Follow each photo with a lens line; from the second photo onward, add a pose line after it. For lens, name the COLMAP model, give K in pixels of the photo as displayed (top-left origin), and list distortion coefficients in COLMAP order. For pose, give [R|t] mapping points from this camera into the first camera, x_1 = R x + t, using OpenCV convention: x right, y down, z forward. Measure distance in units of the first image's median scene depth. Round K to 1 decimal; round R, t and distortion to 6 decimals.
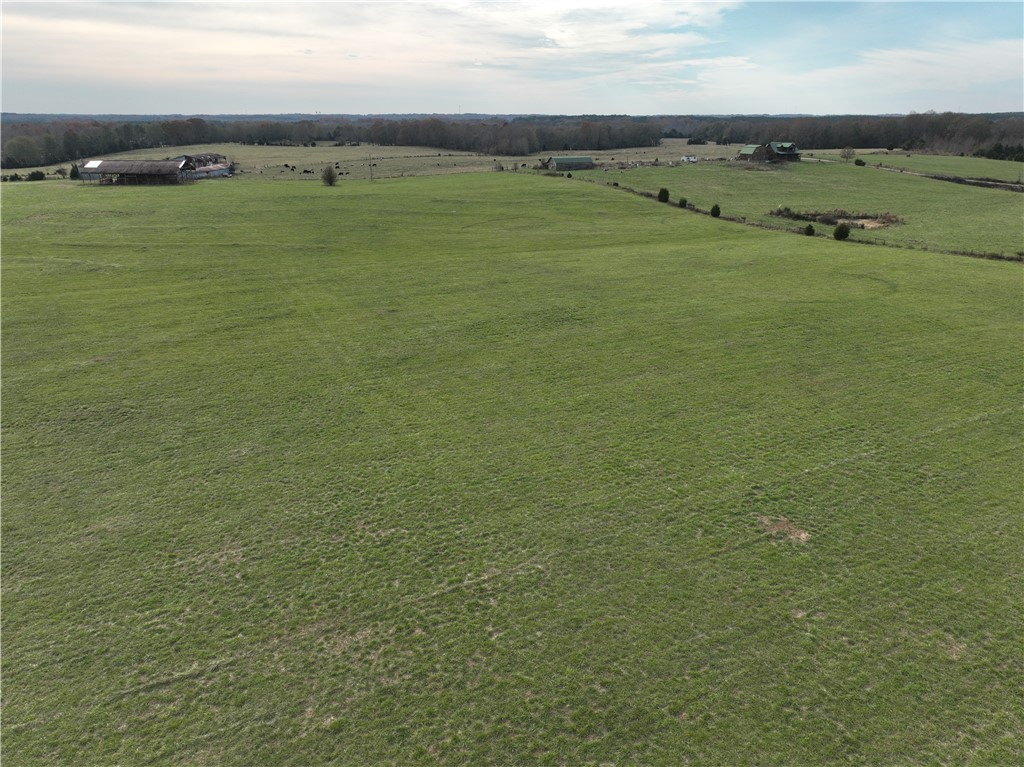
lens RADIAL K [[726.7, 0, 513.3], [0, 726.7, 379.3], [0, 0, 1]] dist [0.003752, 0.012212]
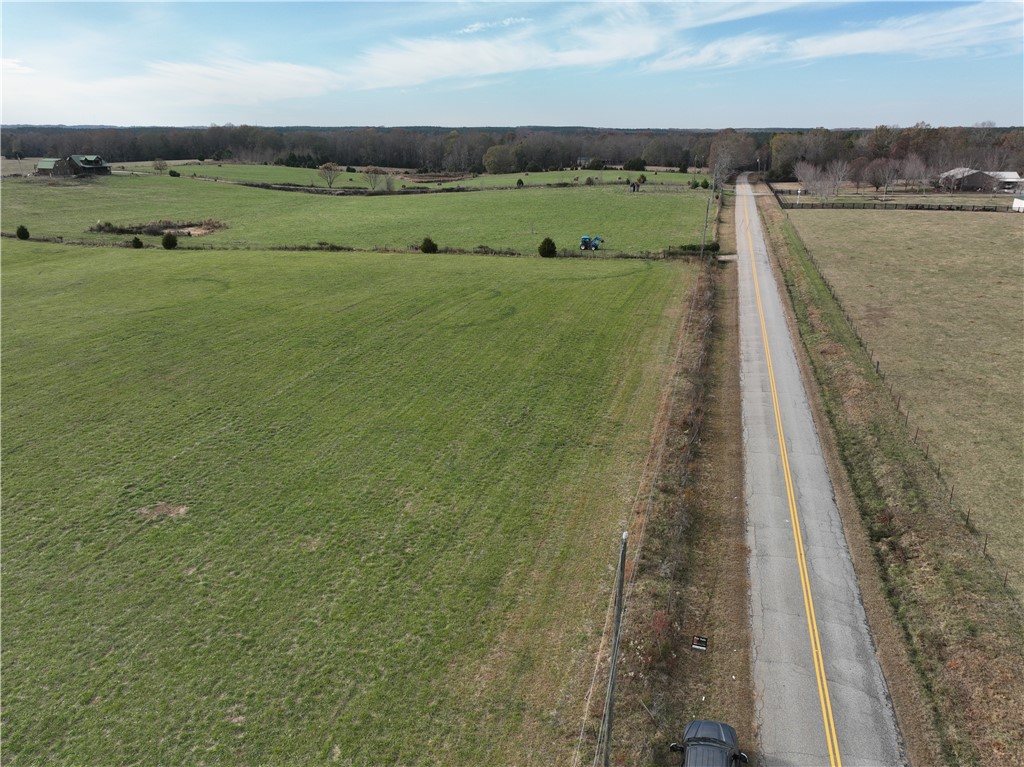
lens RADIAL K [[726.7, 0, 514.1], [0, 726.7, 388.9], [0, 0, 1]] dist [0.003752, 0.012212]
pose [[0.667056, -0.249701, 0.701916, 0.003119], [0.251457, 0.962332, 0.103373, 0.031750], [-0.701288, 0.107546, 0.704719, -0.095980]]
